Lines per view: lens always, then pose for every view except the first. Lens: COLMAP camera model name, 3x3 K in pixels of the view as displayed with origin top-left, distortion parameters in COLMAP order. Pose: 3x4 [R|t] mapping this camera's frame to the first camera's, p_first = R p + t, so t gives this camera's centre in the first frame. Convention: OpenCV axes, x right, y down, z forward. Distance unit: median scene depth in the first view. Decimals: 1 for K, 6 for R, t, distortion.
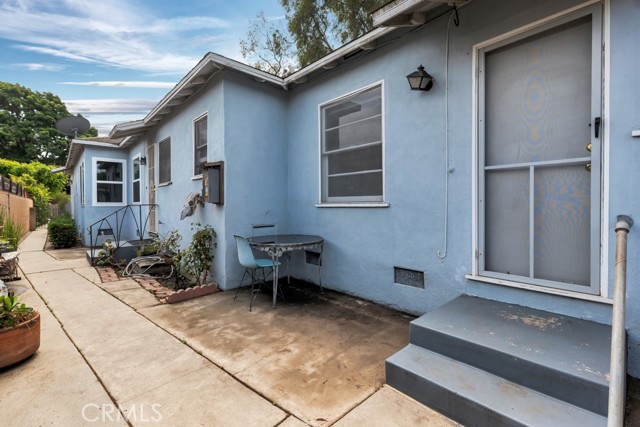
lens RADIAL K [[292.4, 0, 322.0], [0, 292.4, 209.2], [0, 0, 1]] dist [0.005936, -0.000365]
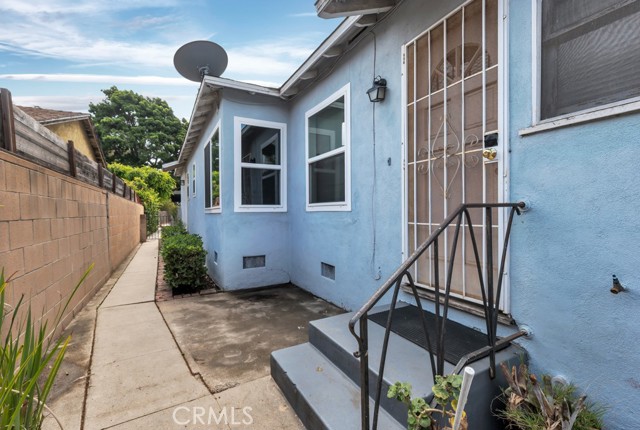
lens RADIAL K [[292.4, 0, 328.1], [0, 292.4, 215.8], [0, 0, 1]] dist [0.005936, -0.000365]
pose [[0.975610, -0.001220, -0.219509, -0.607058], [0.001844, 0.999995, 0.002637, -0.006494], [0.219505, -0.002977, 0.975607, 0.637722]]
